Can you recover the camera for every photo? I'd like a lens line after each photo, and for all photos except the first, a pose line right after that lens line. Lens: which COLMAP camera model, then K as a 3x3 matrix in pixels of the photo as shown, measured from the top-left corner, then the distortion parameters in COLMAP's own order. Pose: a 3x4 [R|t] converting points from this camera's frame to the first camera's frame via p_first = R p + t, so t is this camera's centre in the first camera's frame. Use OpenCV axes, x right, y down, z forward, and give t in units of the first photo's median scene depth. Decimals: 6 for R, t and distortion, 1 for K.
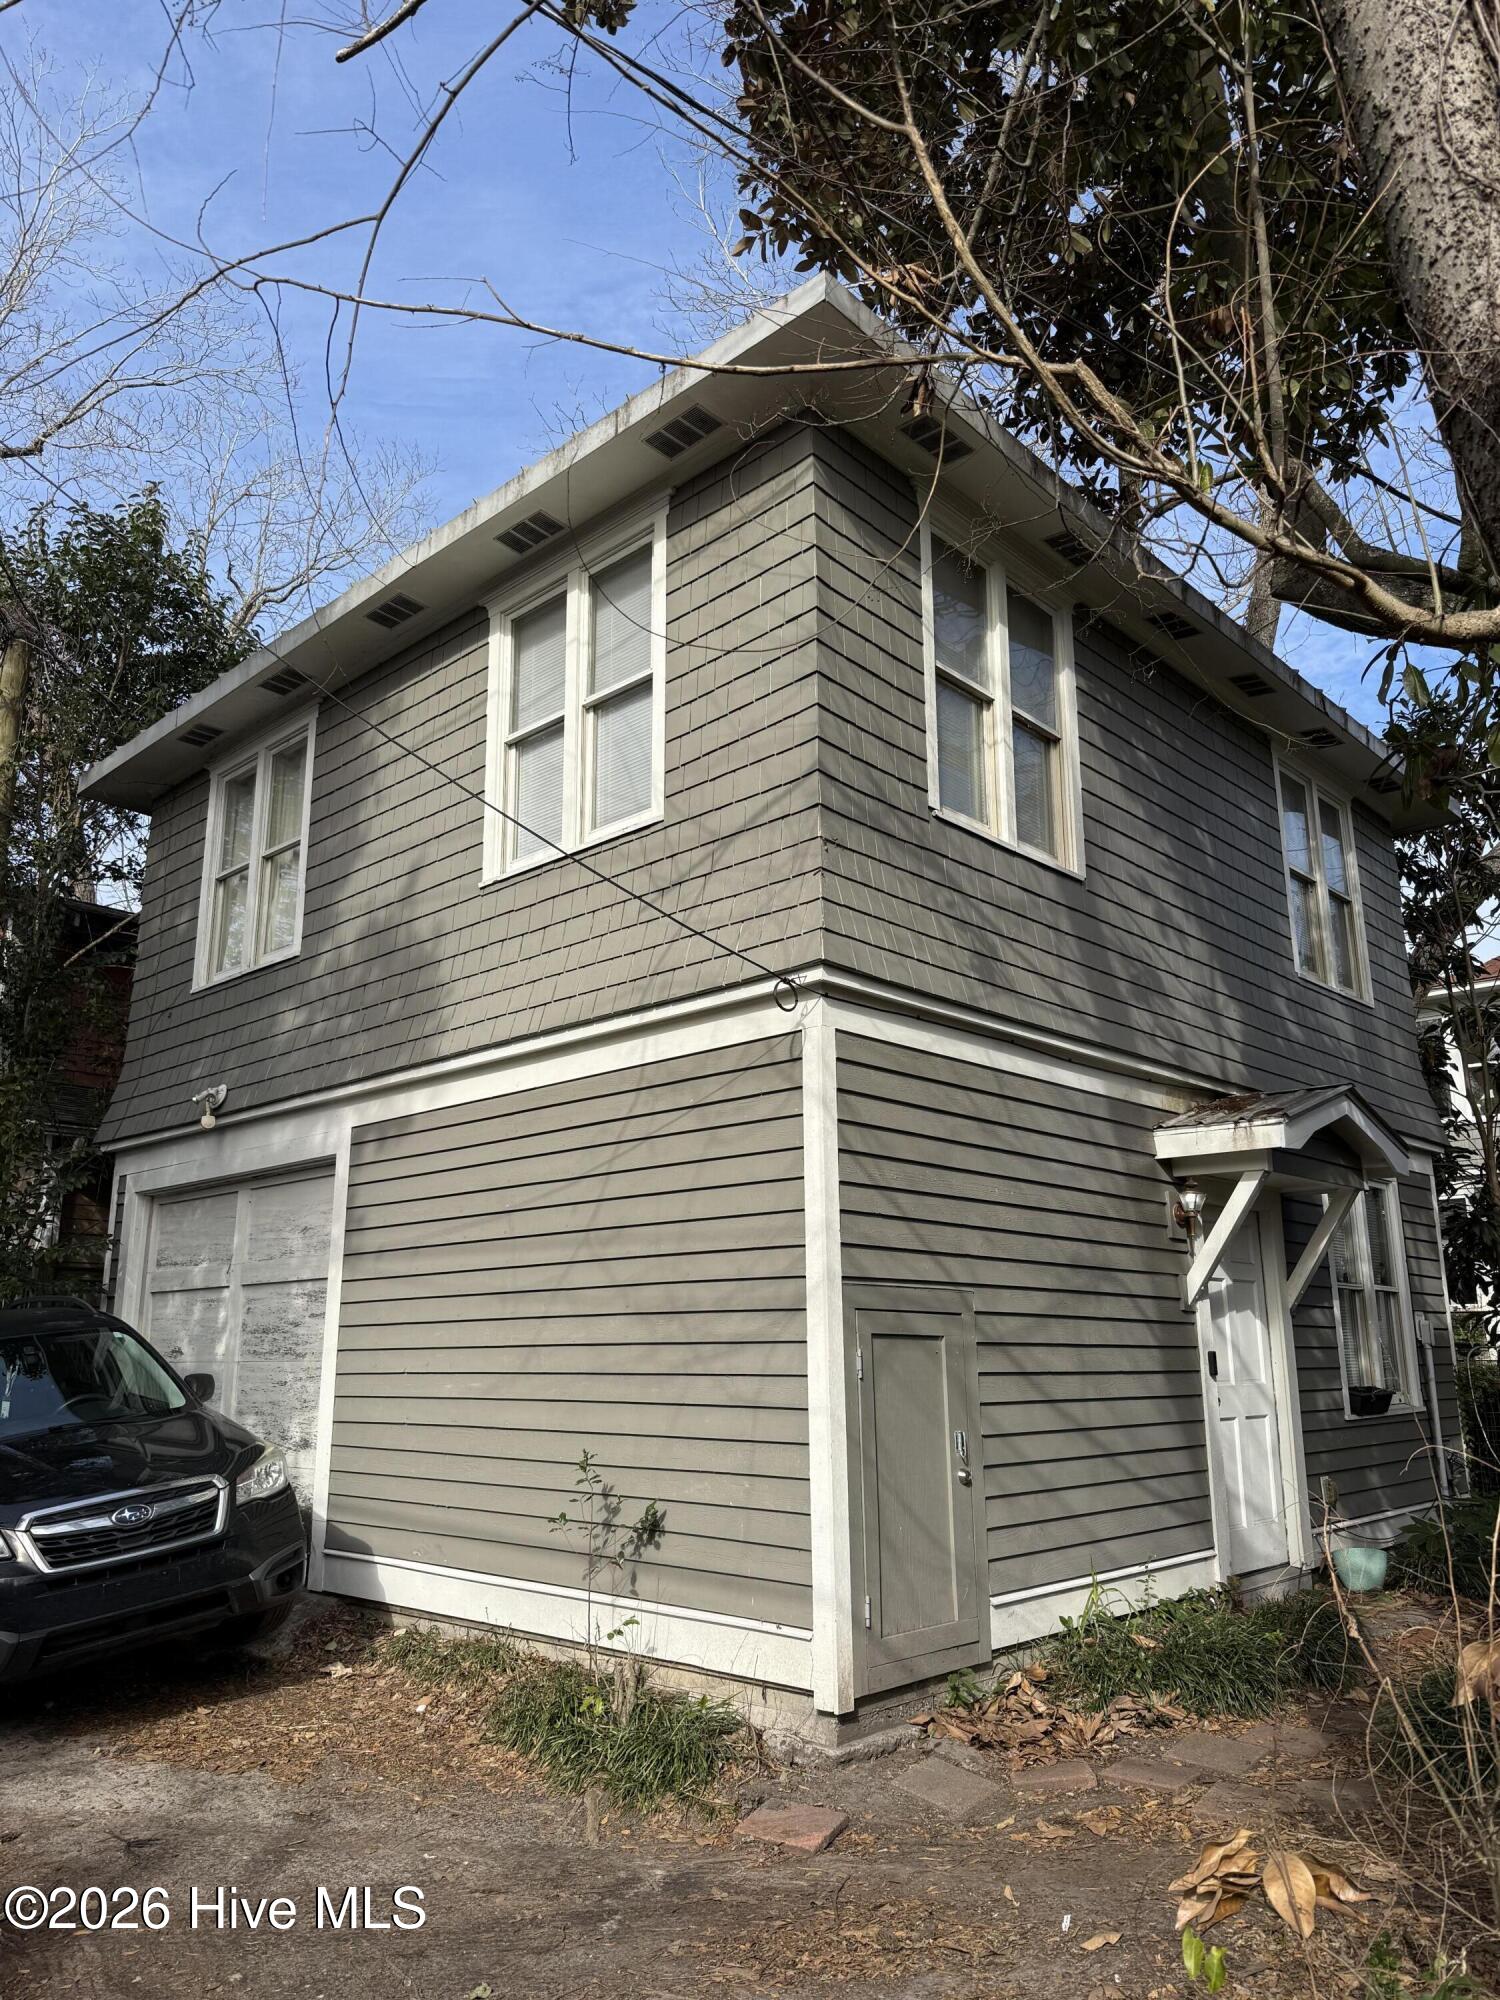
lens RADIAL K [[1399.9, 0, 743.9], [0, 1399.9, 1004.6], [0, 0, 1]] dist [0.008285, -0.031156]
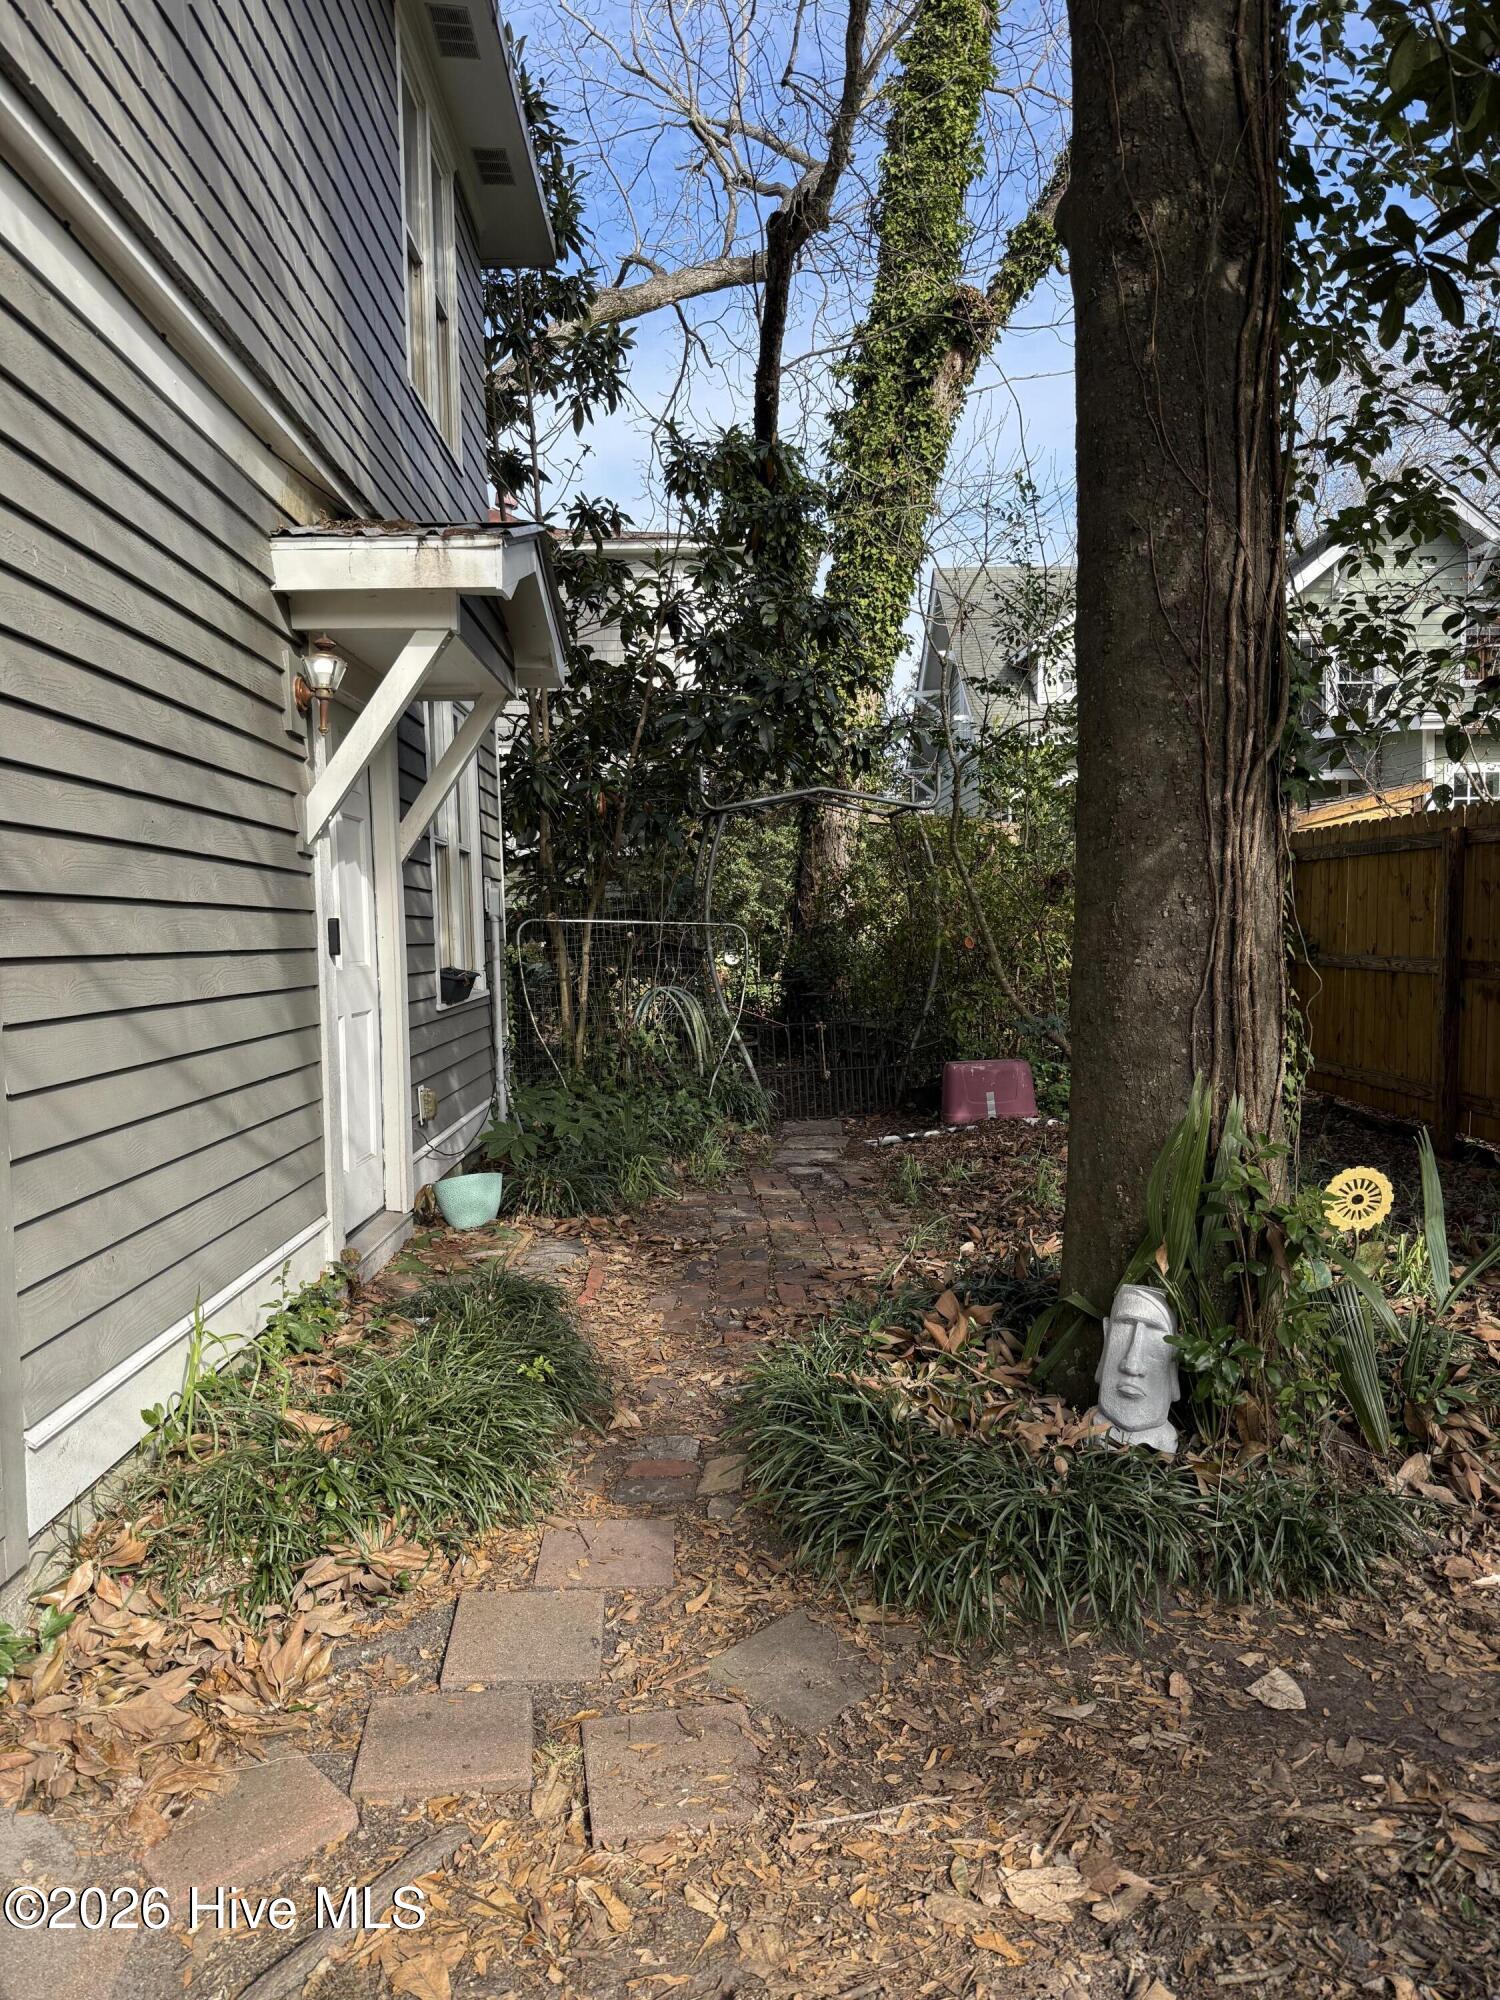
lens RADIAL K [[1399.9, 0, 742.6], [0, 1399.9, 1003.0], [0, 0, 1]] dist [0.008285, -0.031156]
pose [[0.715039, -0.053347, 0.697046, 0.025623], [-0.145507, 0.963890, 0.223032, 0.118953], [-0.683774, -0.260902, 0.681457, 0.443922]]
